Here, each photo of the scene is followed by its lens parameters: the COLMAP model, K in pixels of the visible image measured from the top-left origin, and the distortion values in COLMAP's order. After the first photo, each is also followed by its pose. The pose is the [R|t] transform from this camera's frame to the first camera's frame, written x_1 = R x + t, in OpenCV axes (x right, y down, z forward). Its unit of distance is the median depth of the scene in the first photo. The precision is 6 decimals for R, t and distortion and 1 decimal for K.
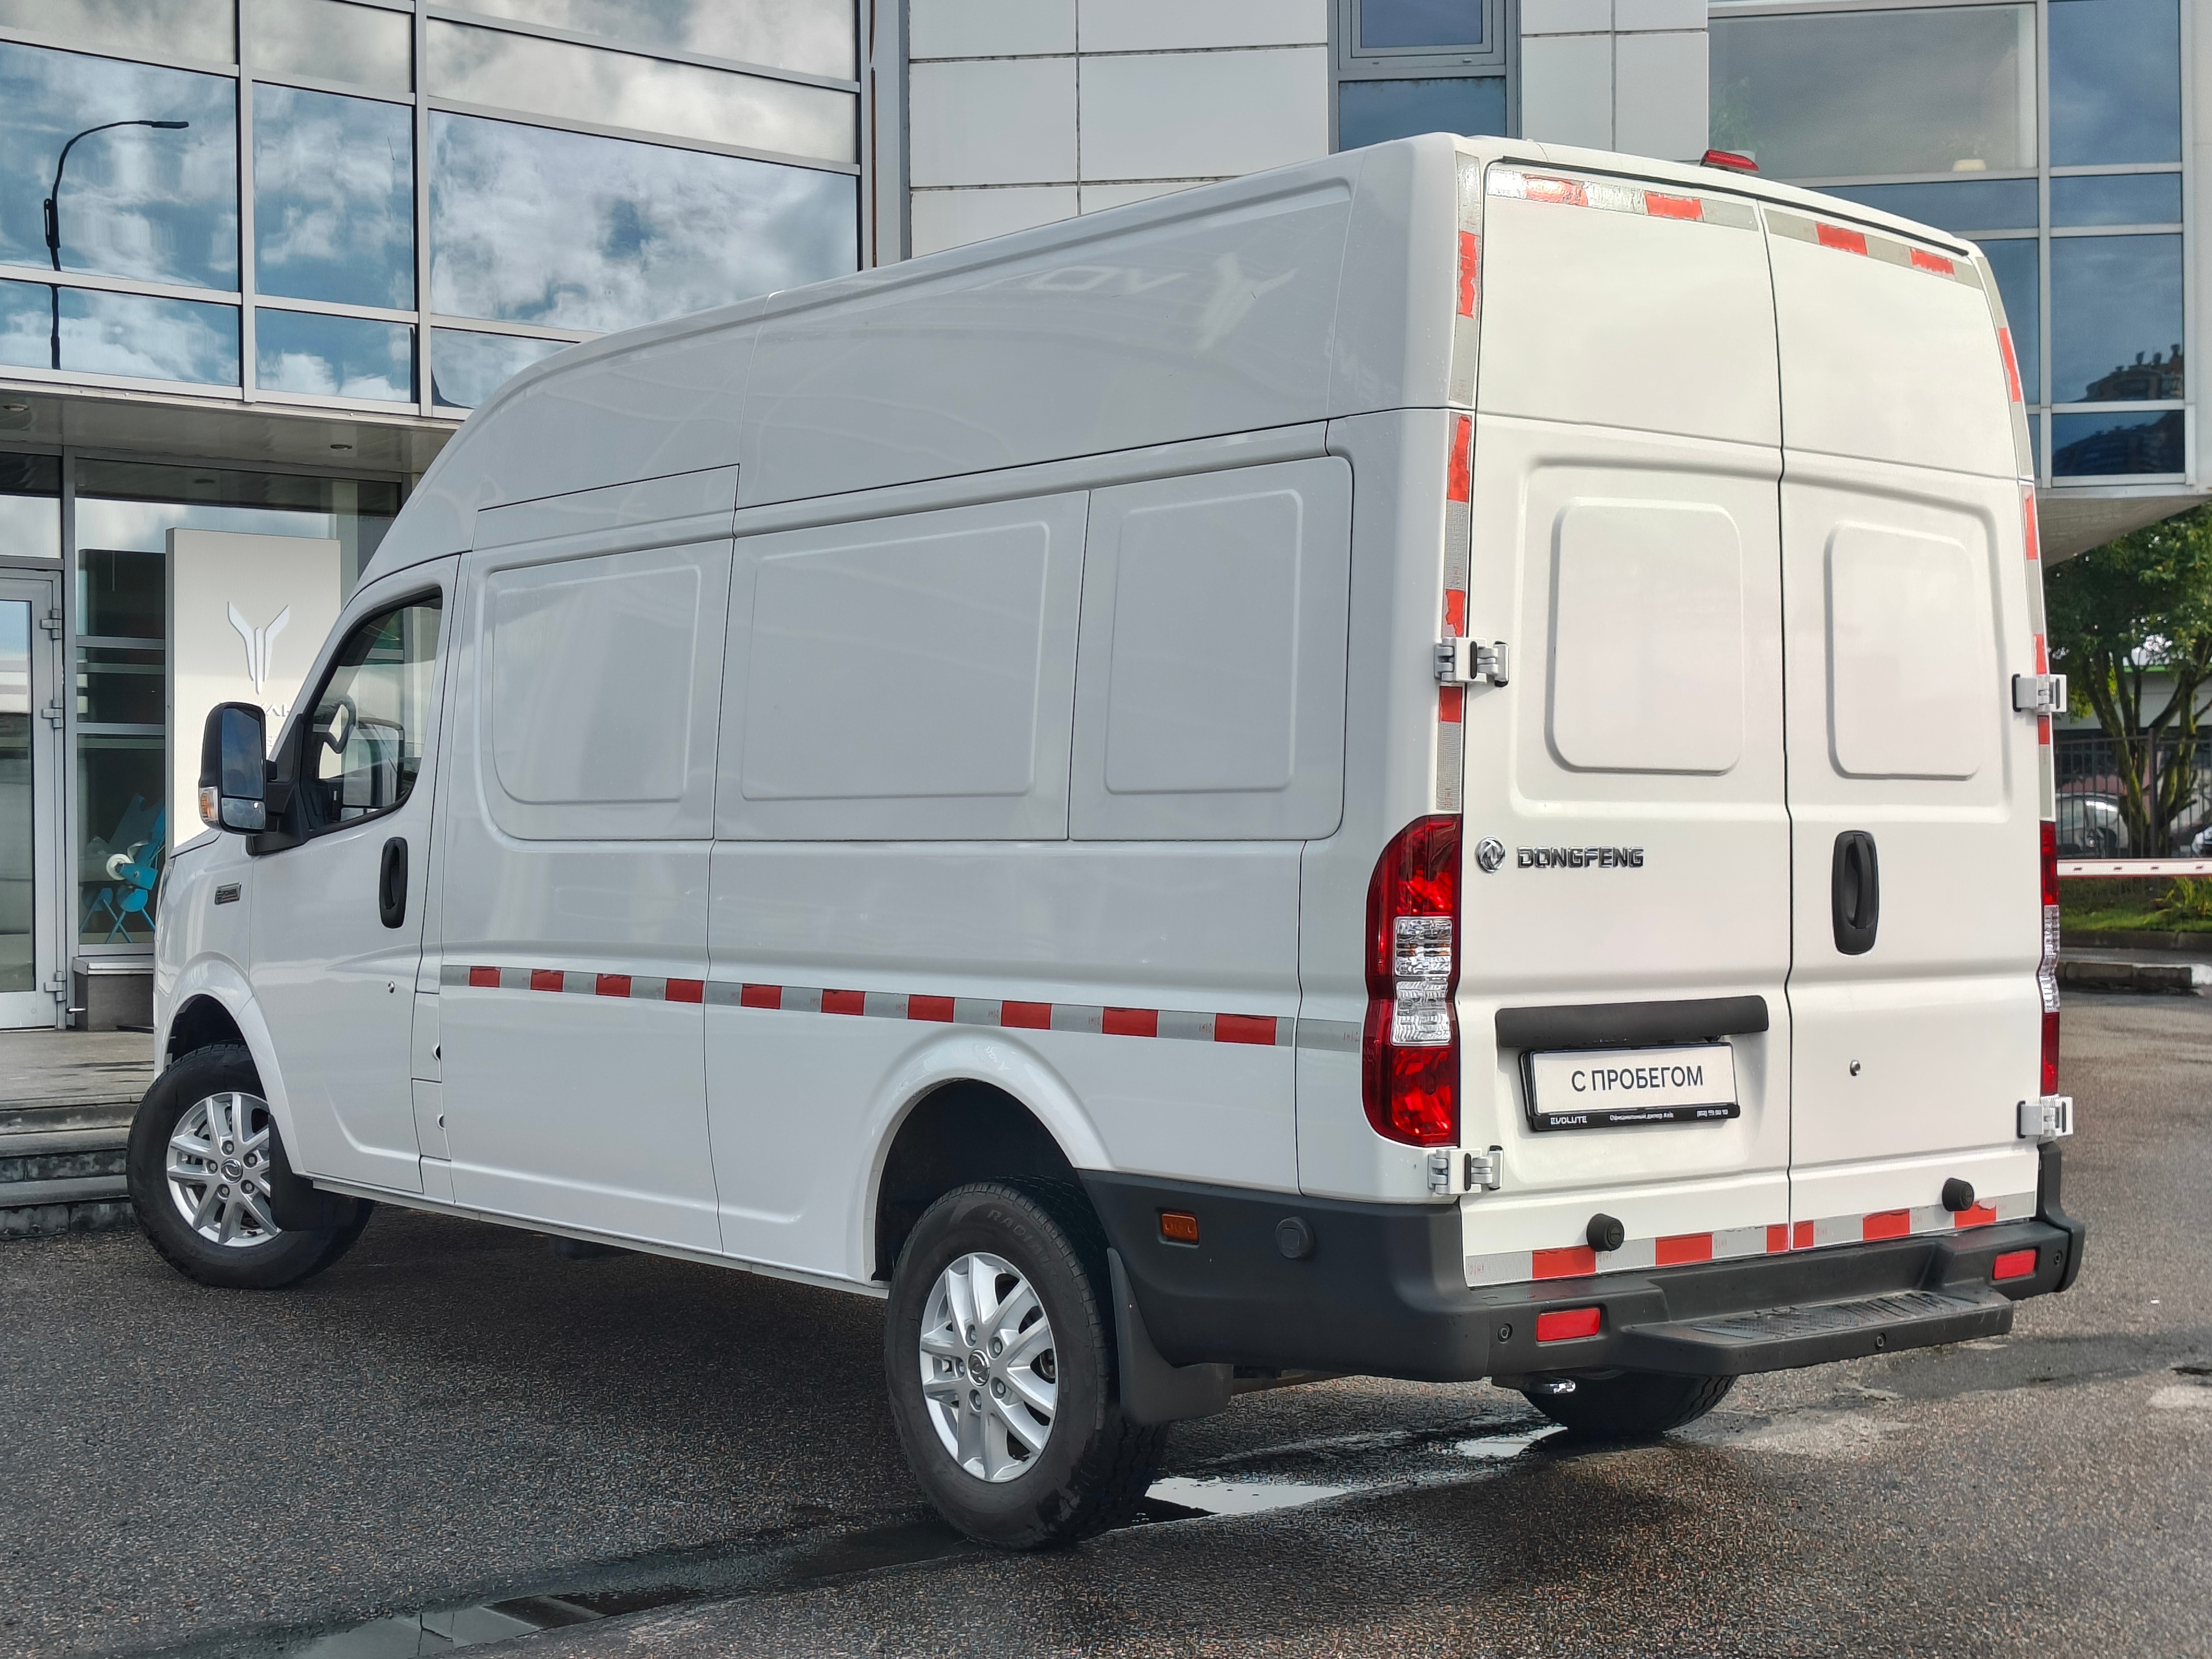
lens RADIAL K [[3035.5, 0, 1106.0], [0, 3035.5, 829.5], [0, 0, 1]] dist [0.063486, -0.054050]
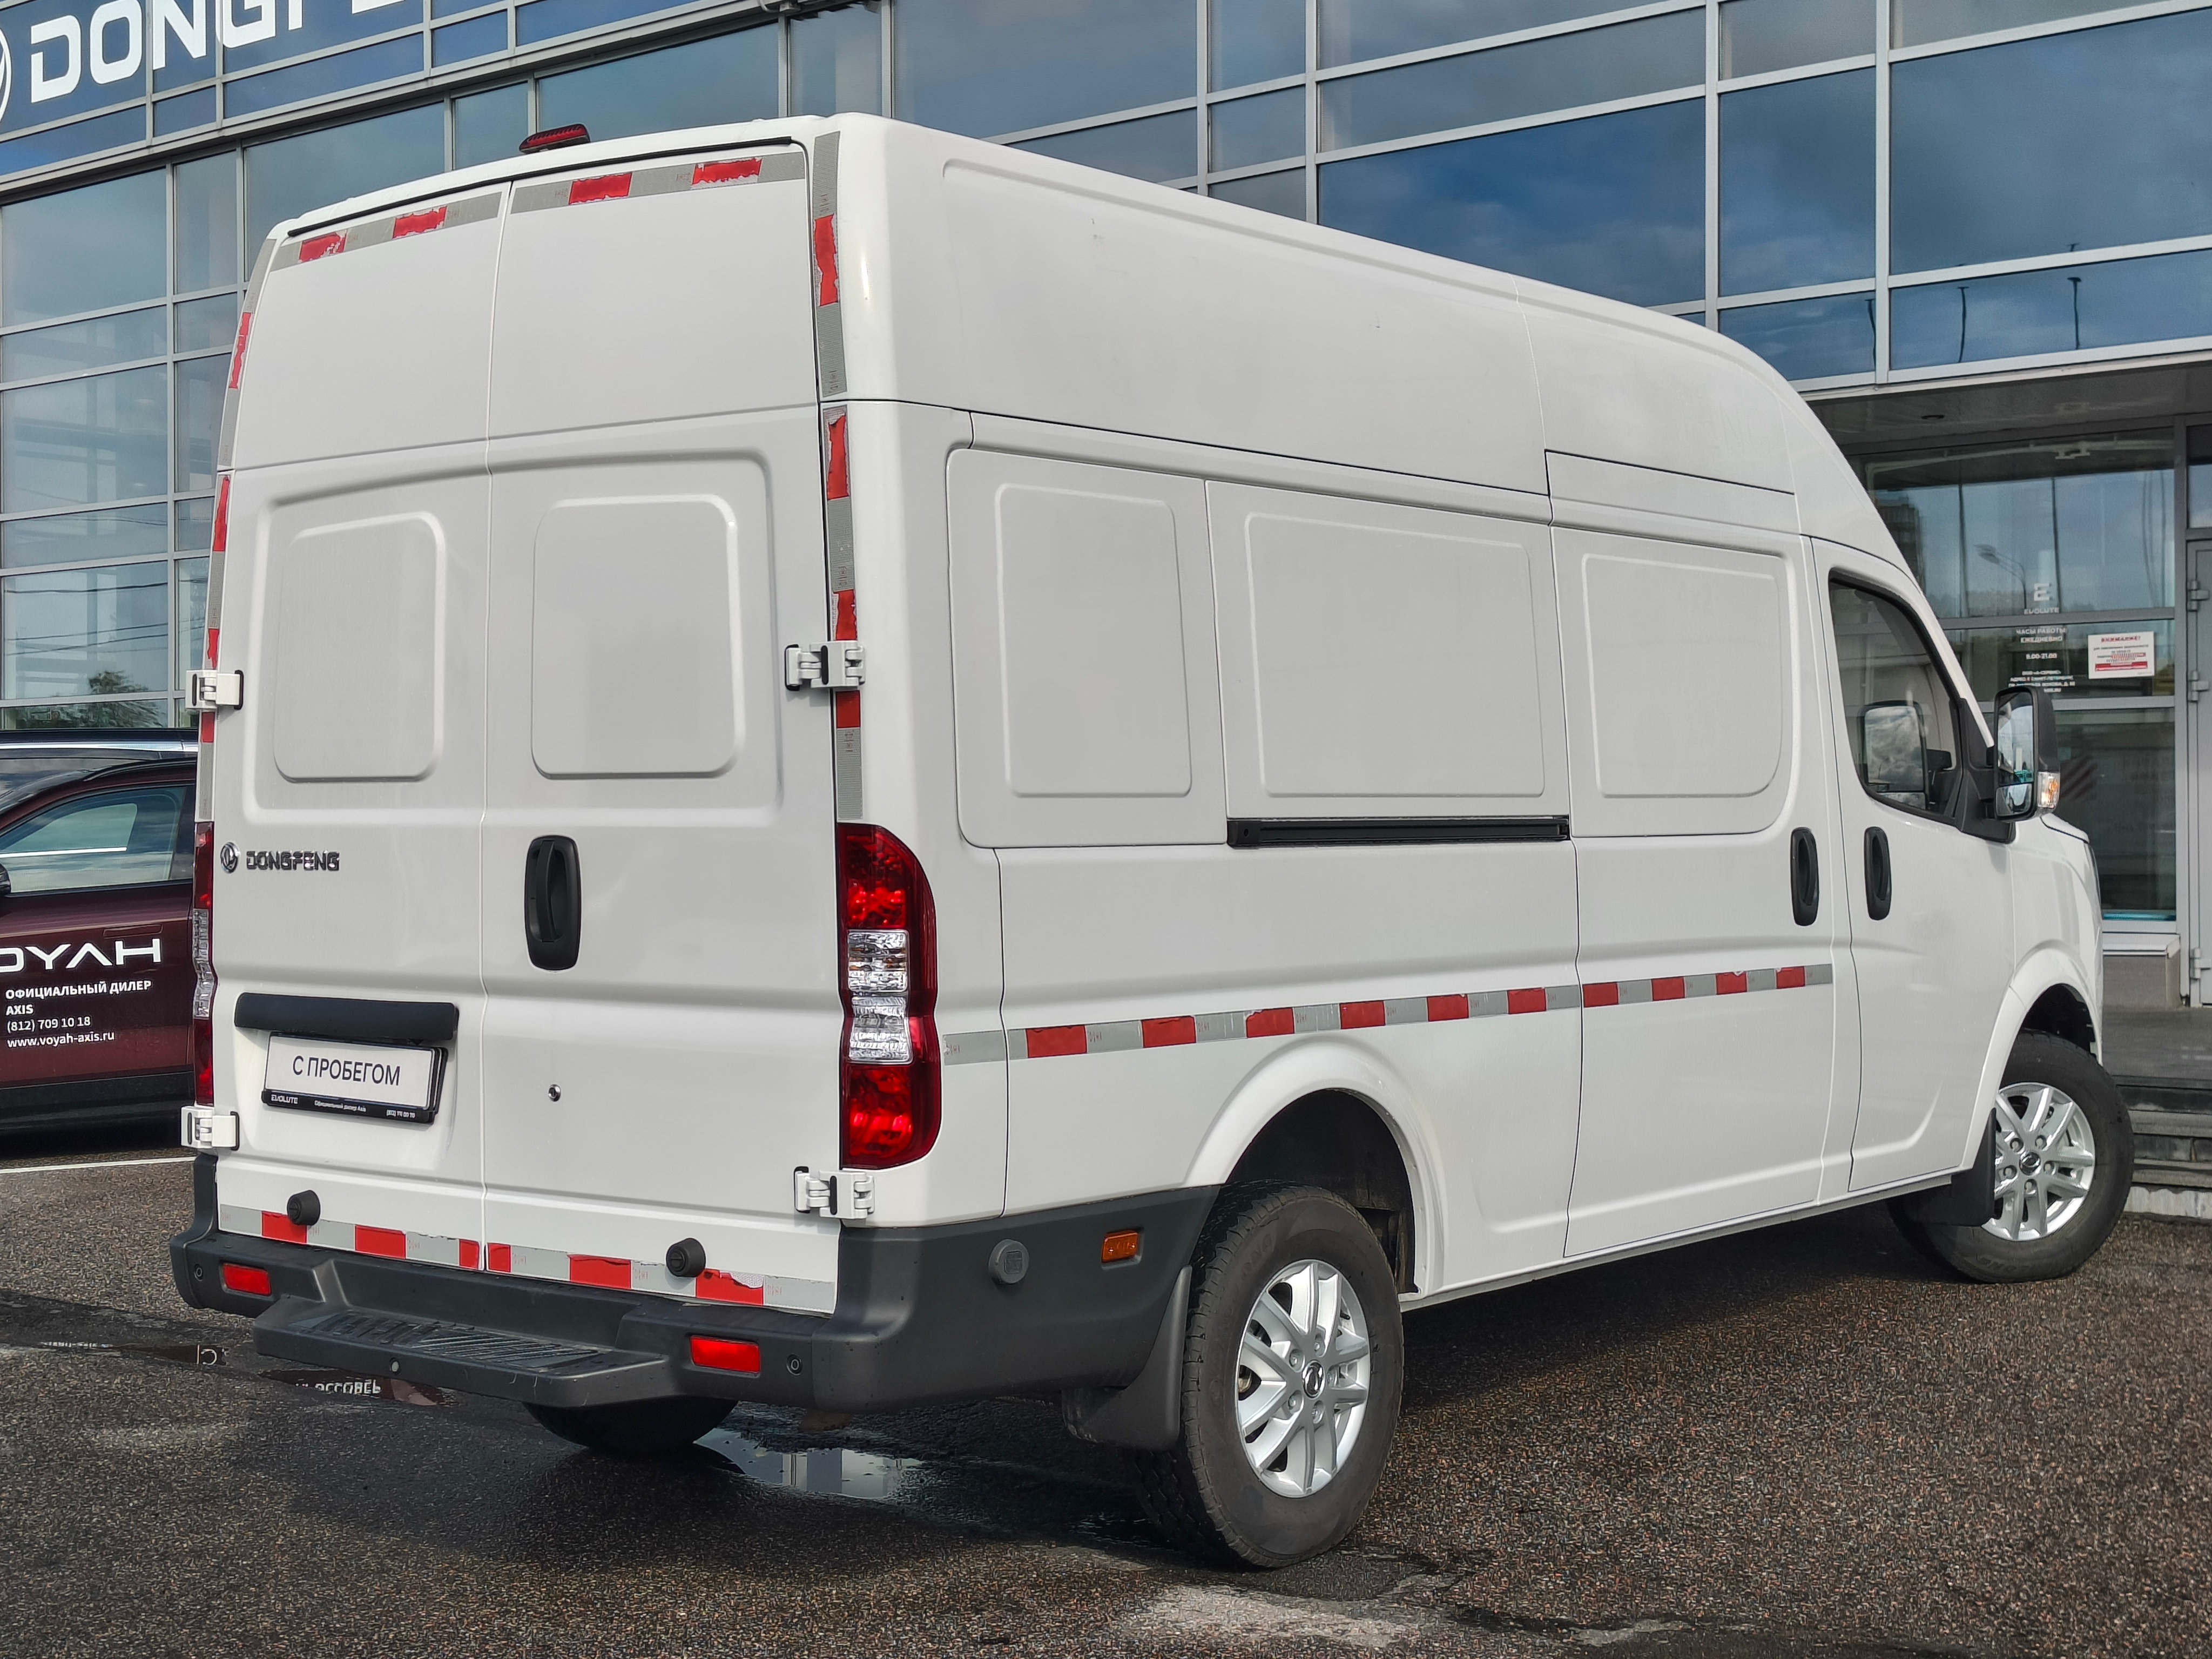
lens RADIAL K [[3035.5, 0, 1106.0], [0, 3035.5, 829.5], [0, 0, 1]] dist [0.063486, -0.054050]
pose [[0.216679, 0.002991, -0.976238, 1.232812], [0.004996, 0.999979, 0.004173, -0.004763], [0.976230, -0.005782, 0.216660, 1.002840]]
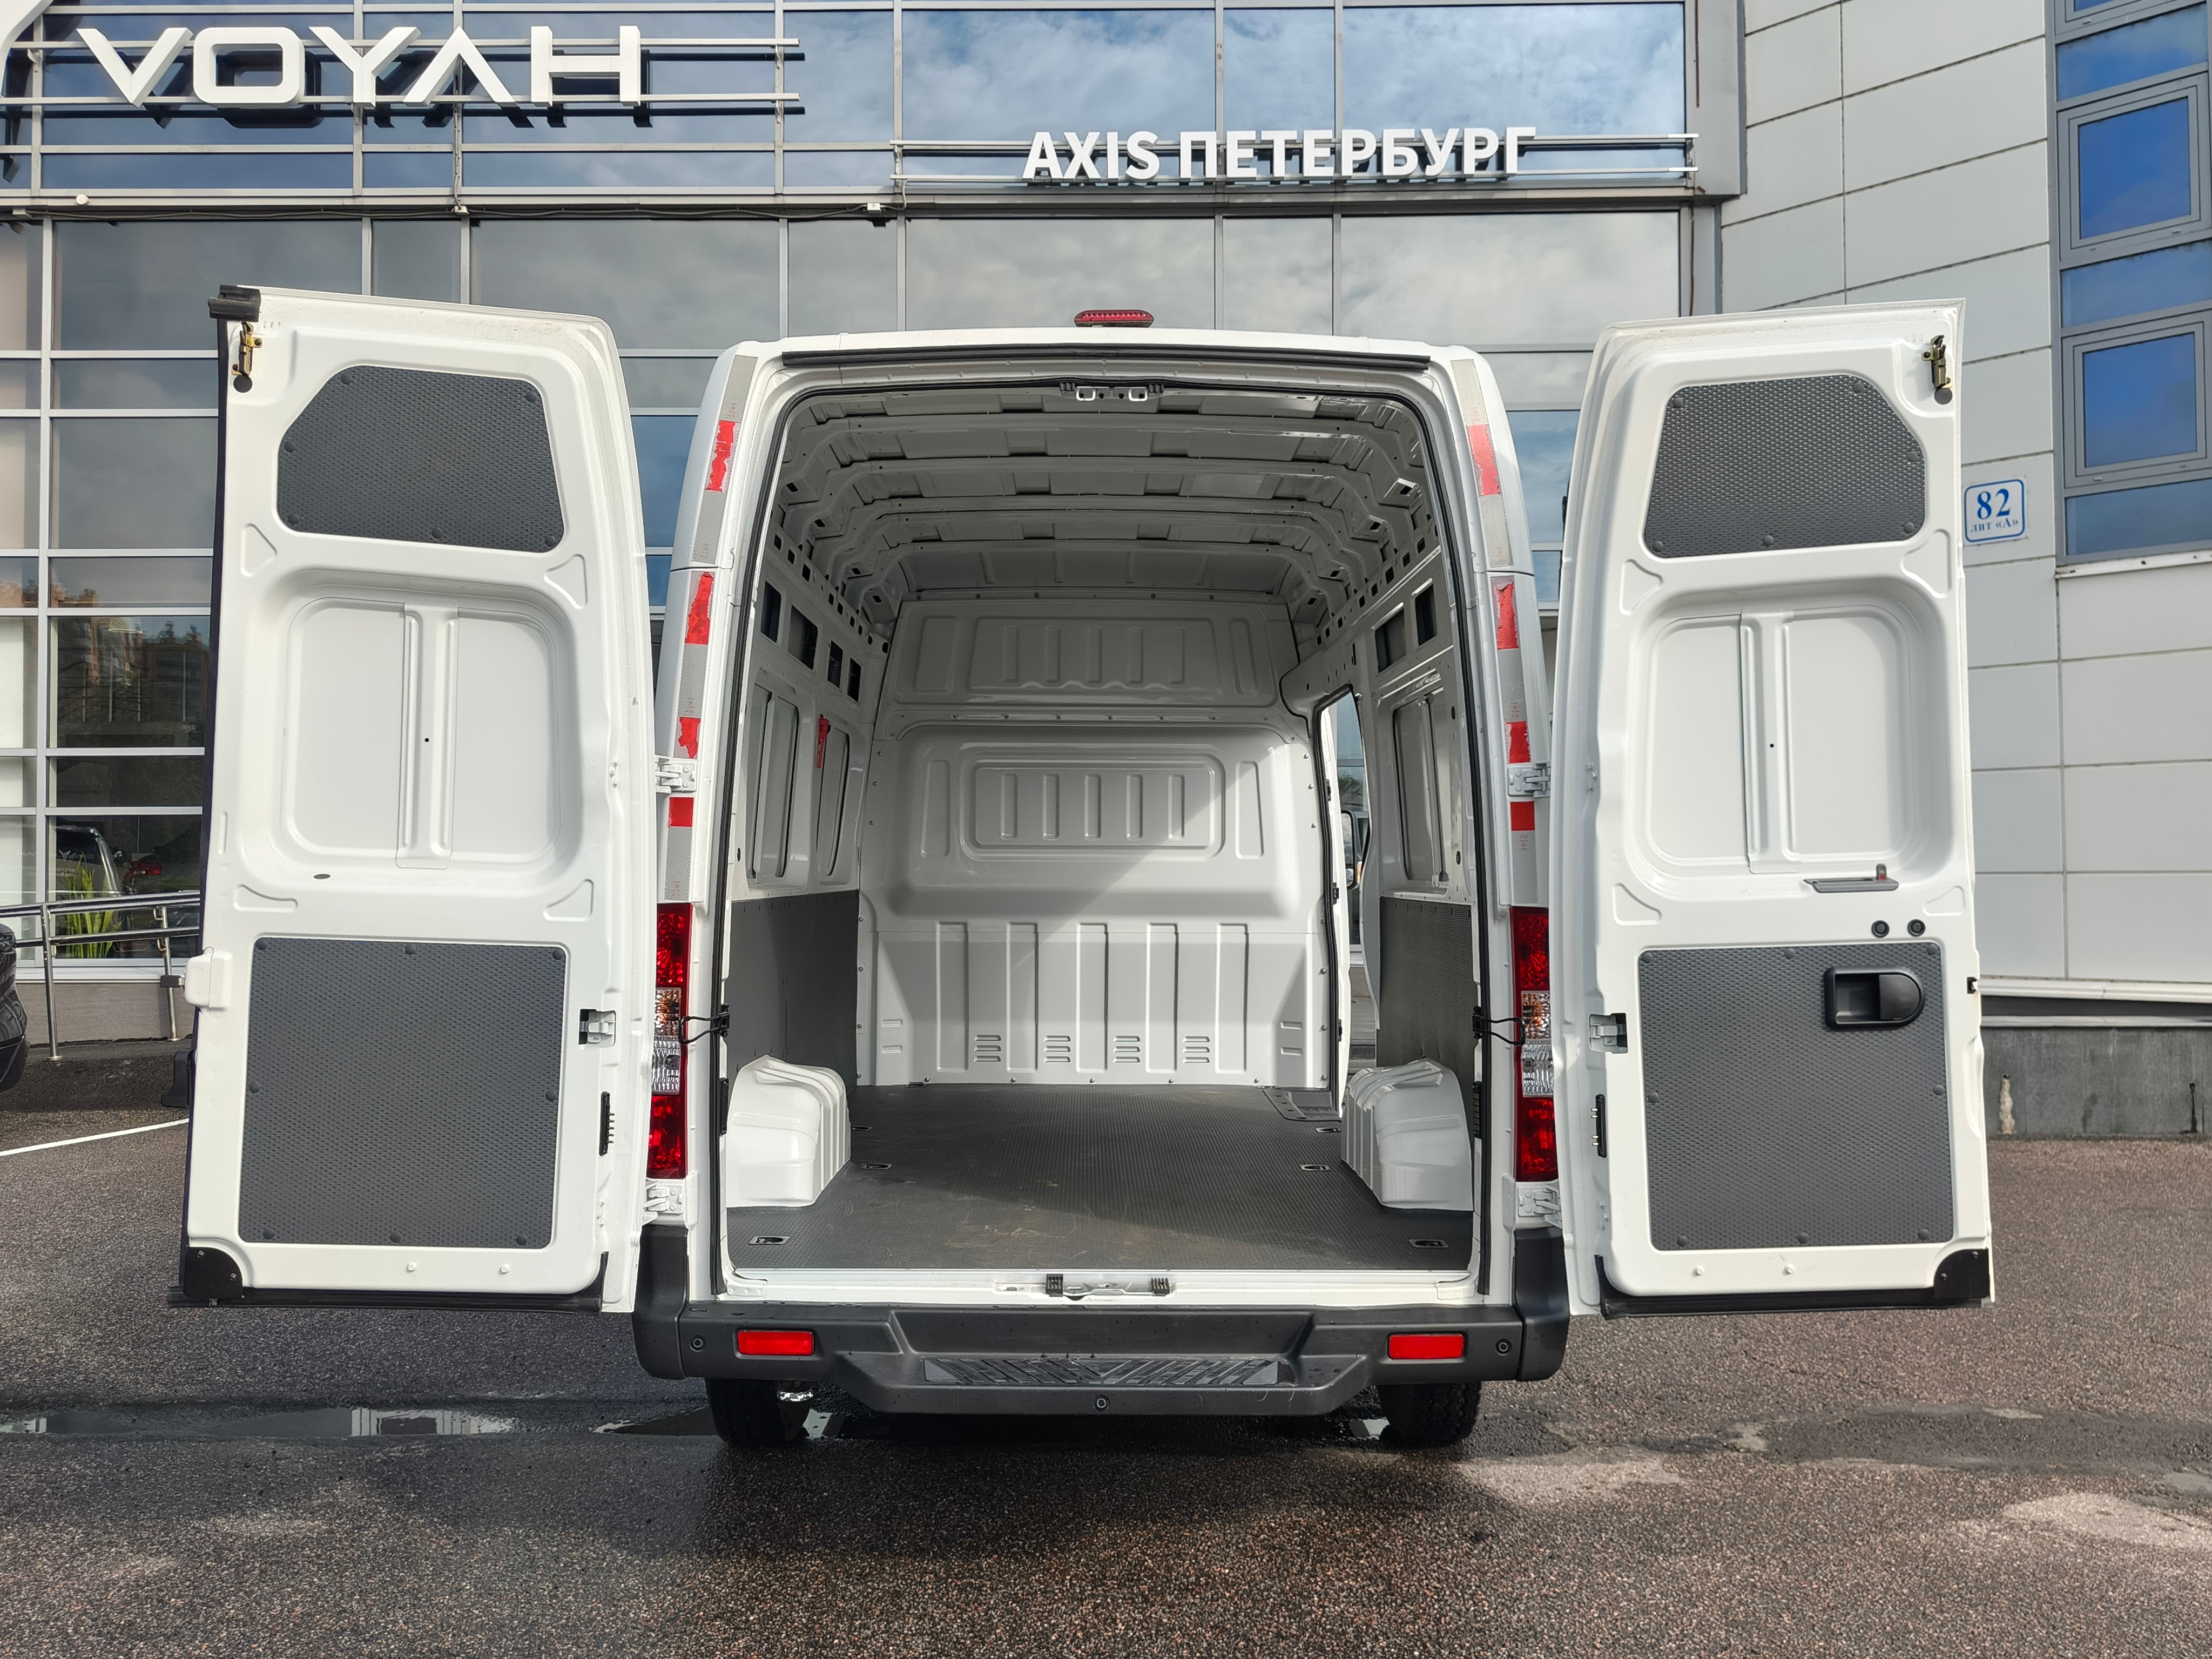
lens RADIAL K [[1829.3, 0, 1108.3], [0, 1829.3, 827.7], [0, 0, 1]] dist [0.047035, -0.058658]
pose [[0.780621, -0.011075, -0.624907, 0.650523], [-0.000245, 0.999837, -0.018026, -0.020276], [0.625005, 0.014225, 0.780491, 0.496879]]
